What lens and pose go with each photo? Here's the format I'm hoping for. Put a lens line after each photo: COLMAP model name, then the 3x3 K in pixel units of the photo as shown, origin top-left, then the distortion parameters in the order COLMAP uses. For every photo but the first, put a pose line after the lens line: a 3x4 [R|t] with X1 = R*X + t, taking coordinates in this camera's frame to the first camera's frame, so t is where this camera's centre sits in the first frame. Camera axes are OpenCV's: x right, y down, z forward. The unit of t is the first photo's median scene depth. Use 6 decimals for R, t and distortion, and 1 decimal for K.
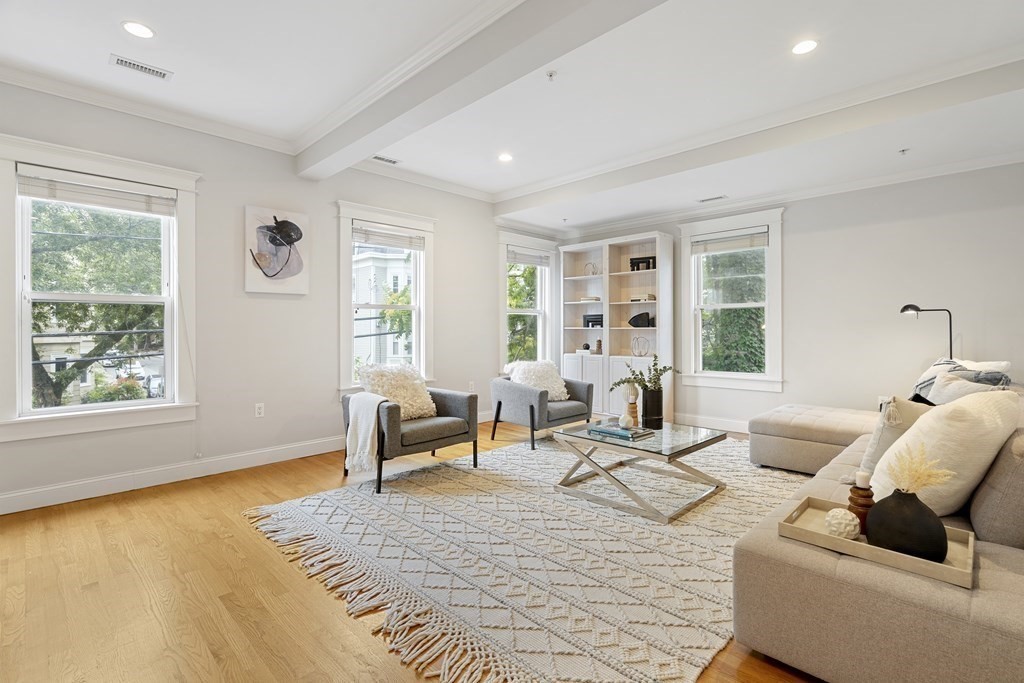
lens RADIAL K [[481.5, 0, 511.9], [0, 481.5, 323.2], [0, 0, 1]] dist [-0.002668, 0.000011]
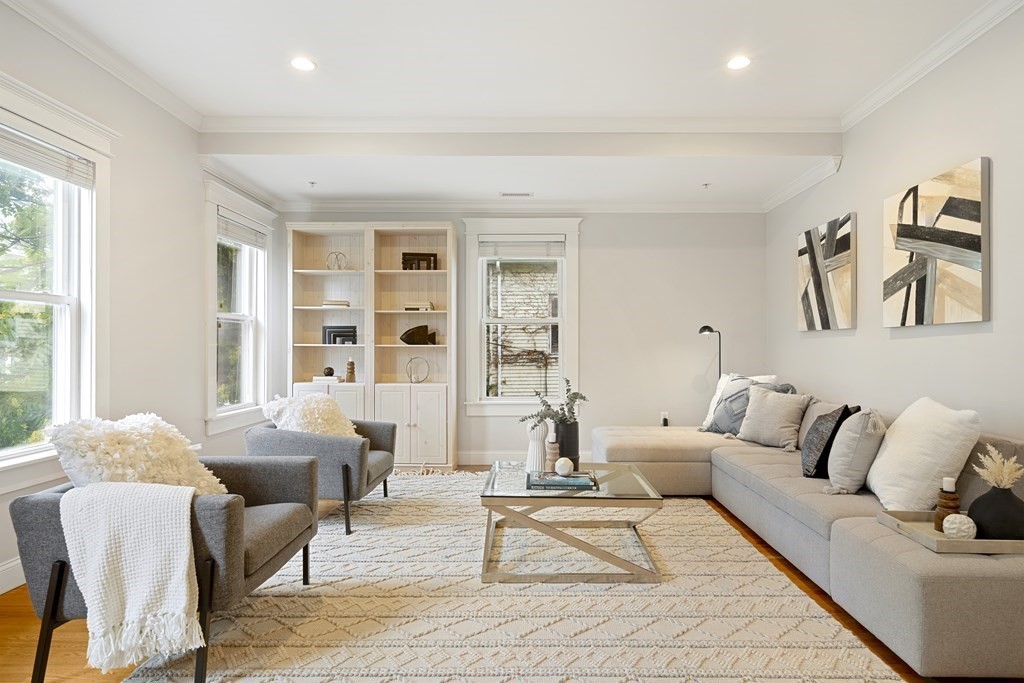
lens RADIAL K [[595.7, 0, 512.0], [0, 595.7, 341.5], [0, 0, 1]] dist [0.007084, 0.001644]
pose [[0.709826, 0.011977, 0.704275, -0.297984], [-0.012809, 0.999910, -0.004096, 0.005653], [-0.704260, -0.006113, 0.709916, 0.231805]]
